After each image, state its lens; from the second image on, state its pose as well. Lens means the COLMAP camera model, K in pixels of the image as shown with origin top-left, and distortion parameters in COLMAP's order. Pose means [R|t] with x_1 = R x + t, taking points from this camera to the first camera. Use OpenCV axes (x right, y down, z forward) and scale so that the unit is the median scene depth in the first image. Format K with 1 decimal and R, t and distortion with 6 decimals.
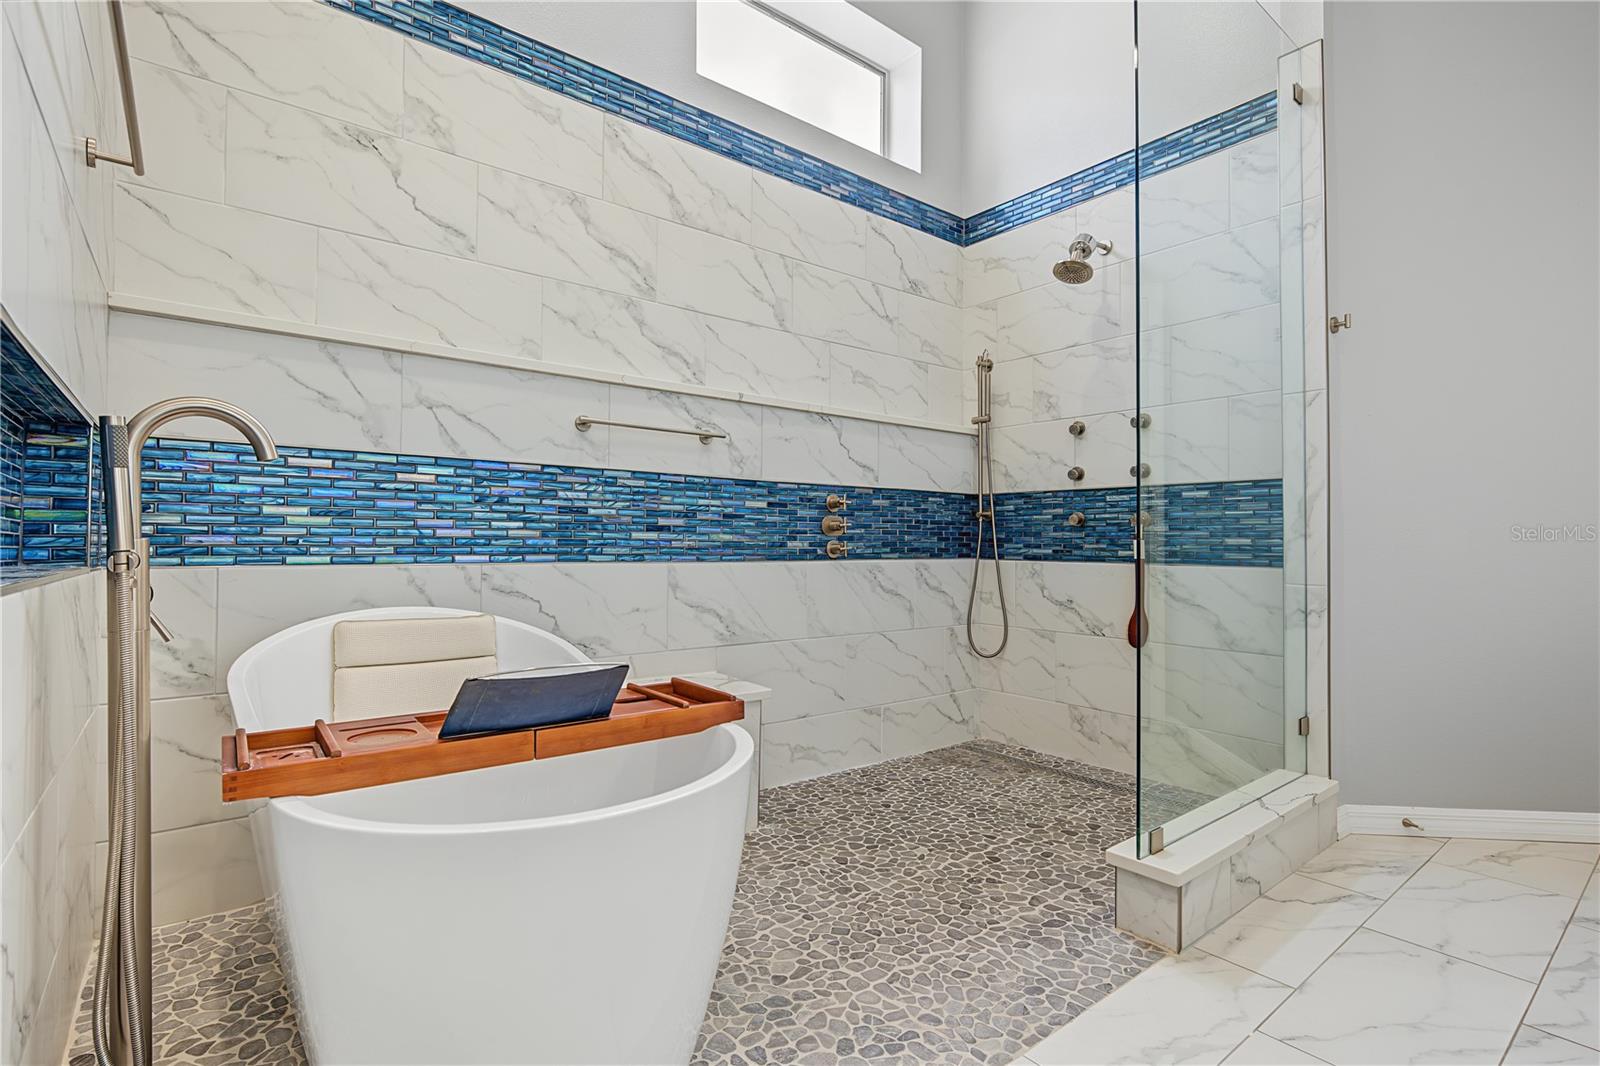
lens RADIAL K [[755.2, 0, 794.0], [0, 755.2, 526.1], [0, 0, 1]] dist [0.001256, 0.000483]
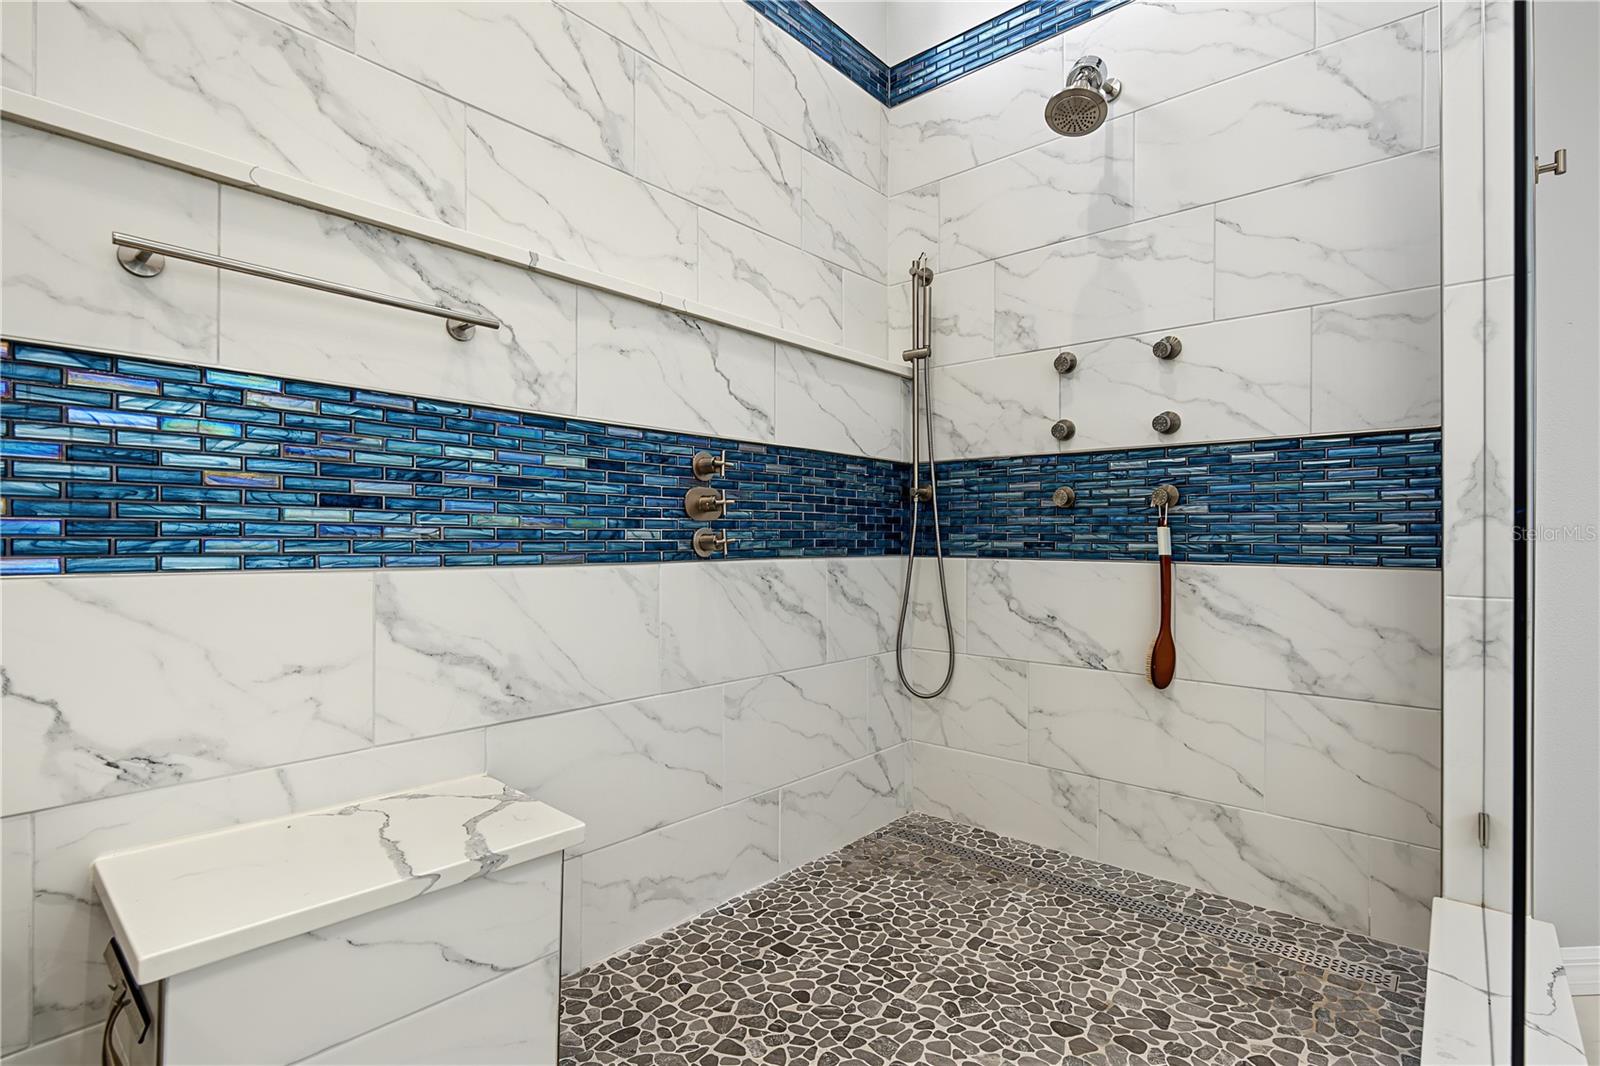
lens RADIAL K [[755.2, 0, 778.7], [0, 755.2, 537.1], [0, 0, 1]] dist [0.001256, 0.000483]
pose [[0.986729, -0.002661, 0.162351, 0.013470], [-0.000696, 0.999787, 0.020620, 0.014455], [-0.162371, -0.020460, 0.986518, 0.412744]]
